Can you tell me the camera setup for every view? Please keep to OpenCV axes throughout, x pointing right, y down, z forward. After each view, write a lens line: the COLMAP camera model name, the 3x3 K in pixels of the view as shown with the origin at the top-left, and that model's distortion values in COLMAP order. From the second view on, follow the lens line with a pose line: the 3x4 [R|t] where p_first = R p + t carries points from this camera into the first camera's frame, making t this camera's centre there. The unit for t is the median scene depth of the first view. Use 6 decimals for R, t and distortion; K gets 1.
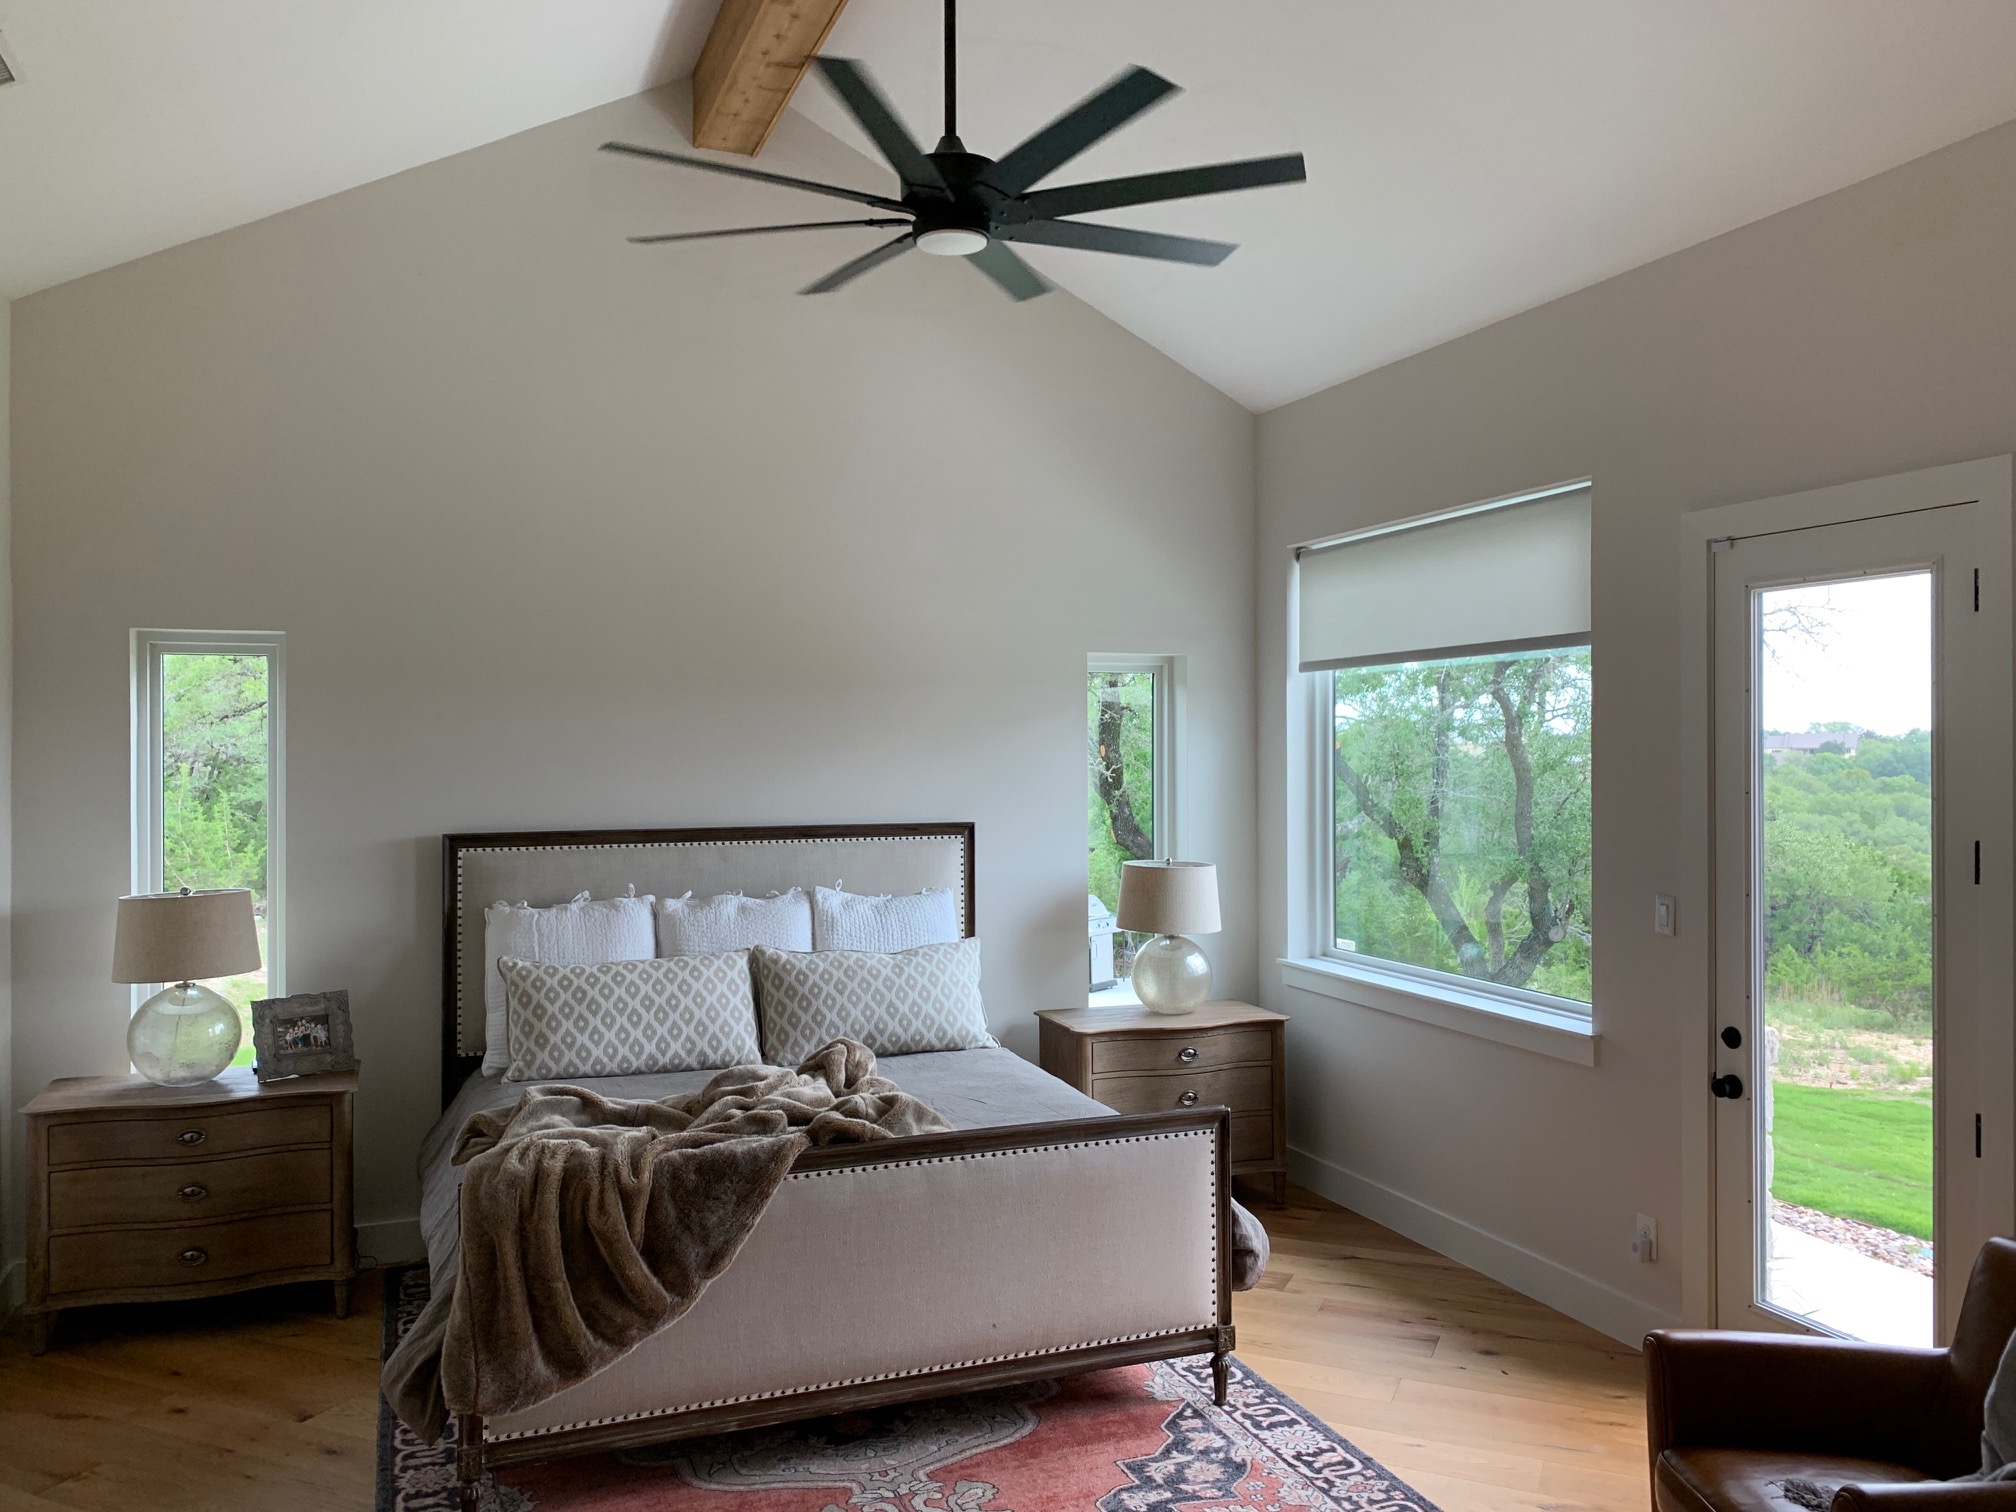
lens RADIAL K [[1551.4, 0, 1016.9], [0, 1551.4, 734.7], [0, 0, 1]] dist [0.065839, -0.079544]
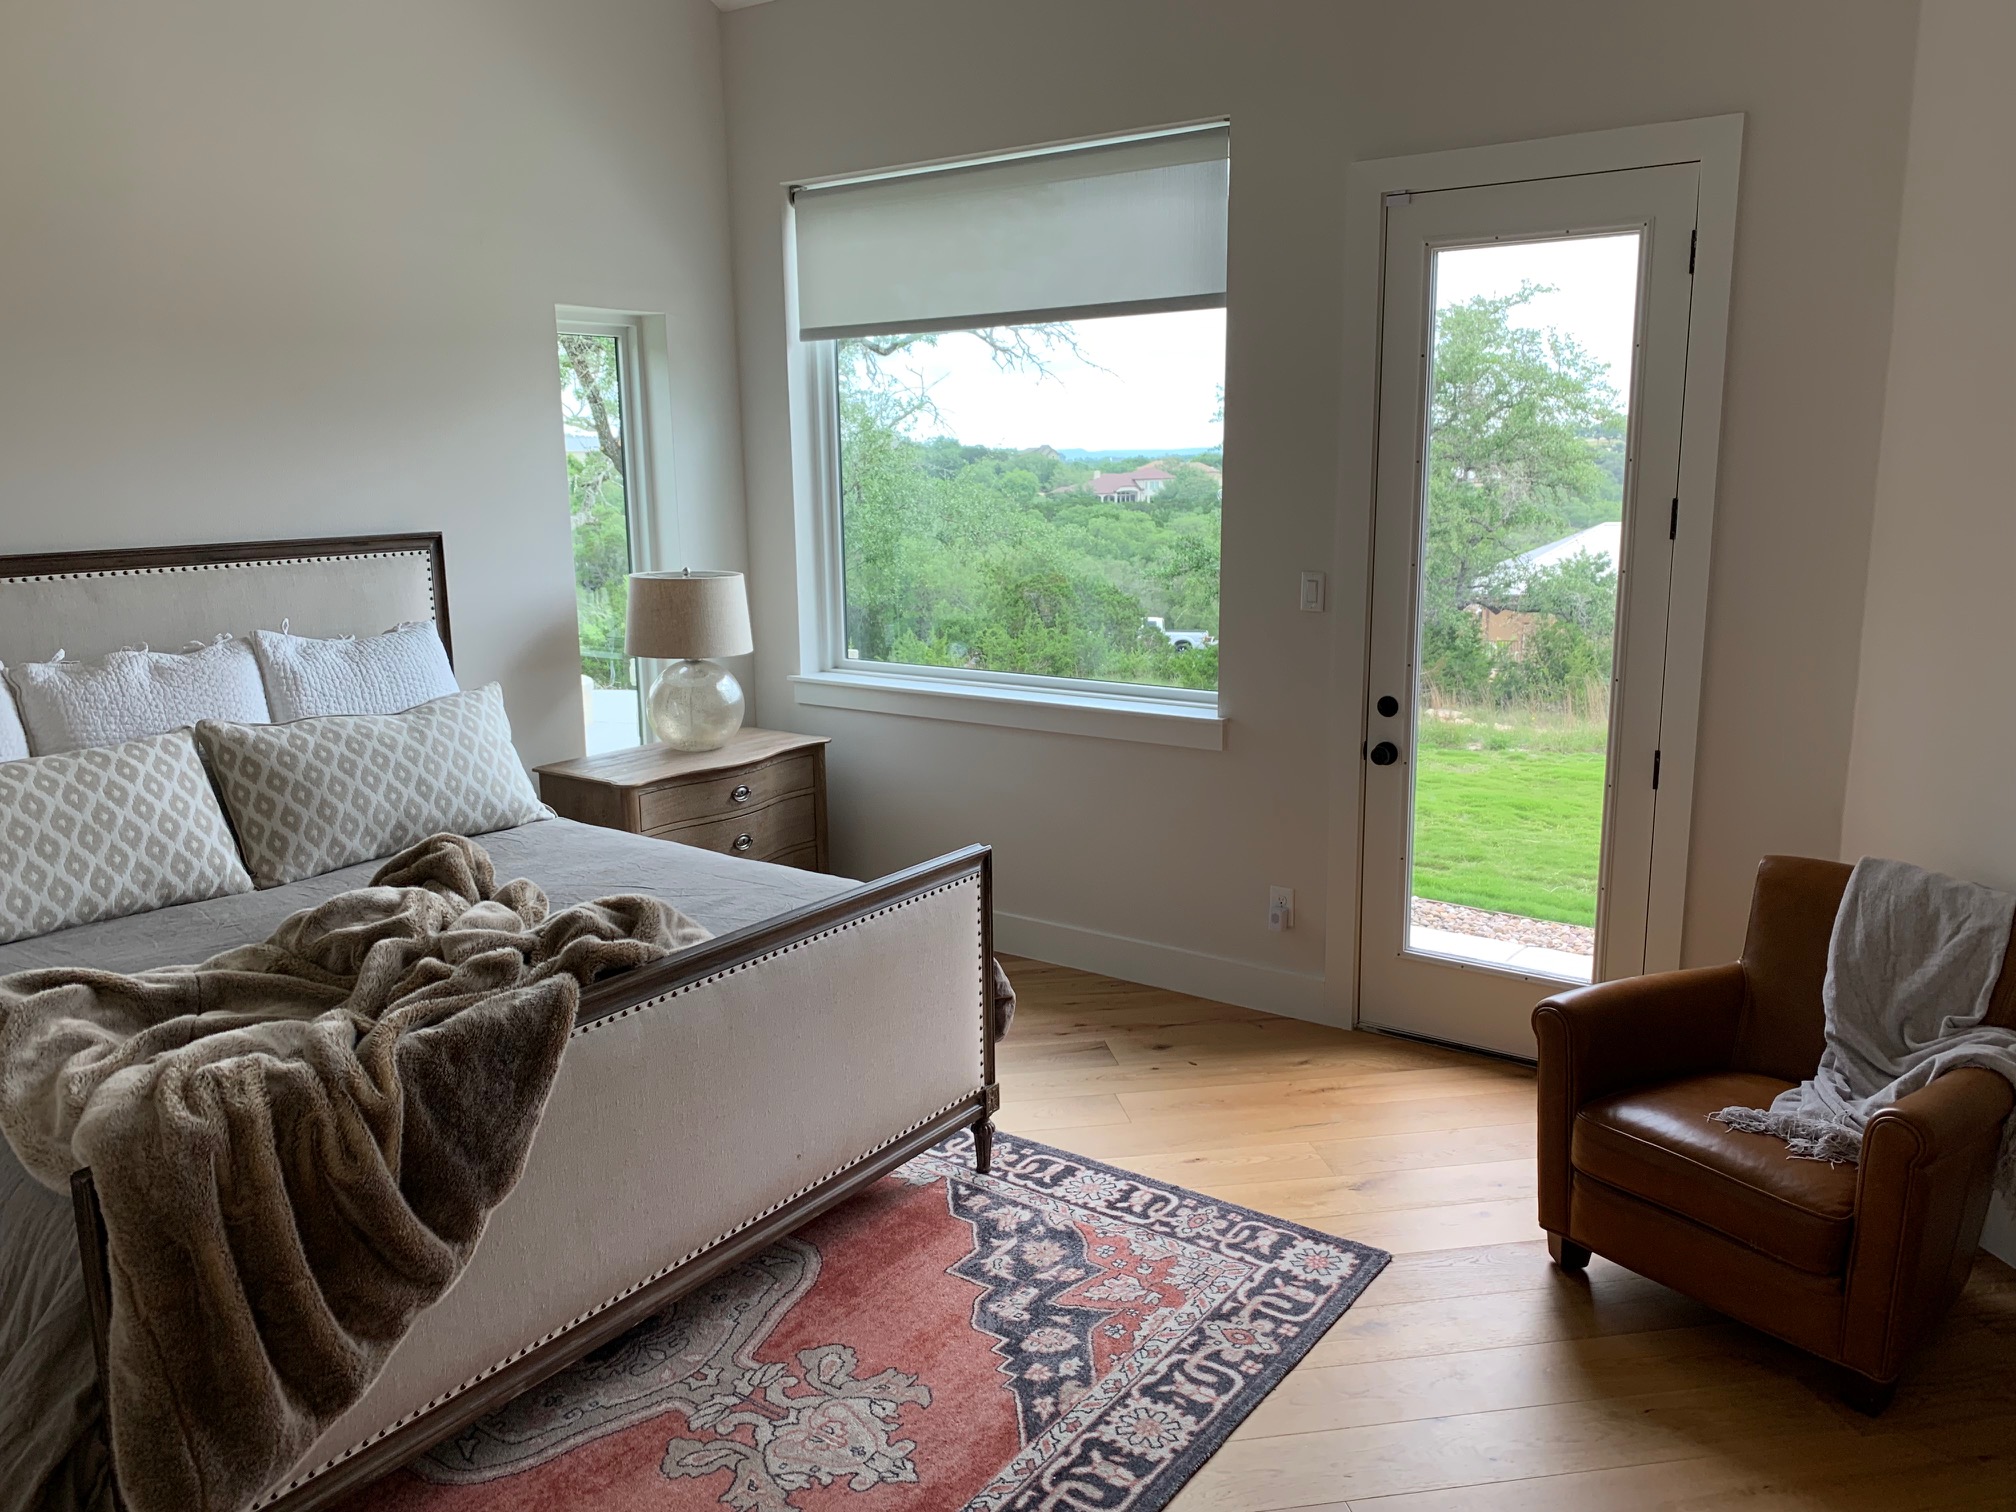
lens RADIAL K [[1551.4, 0, 1033.2], [0, 1551.4, 725.8], [0, 0, 1]] dist [0.065839, -0.079544]
pose [[0.842001, -0.105827, 0.528995, -0.258344], [0.009609, 0.983357, 0.181429, 0.018308], [-0.539391, -0.147681, 0.829004, 0.264044]]
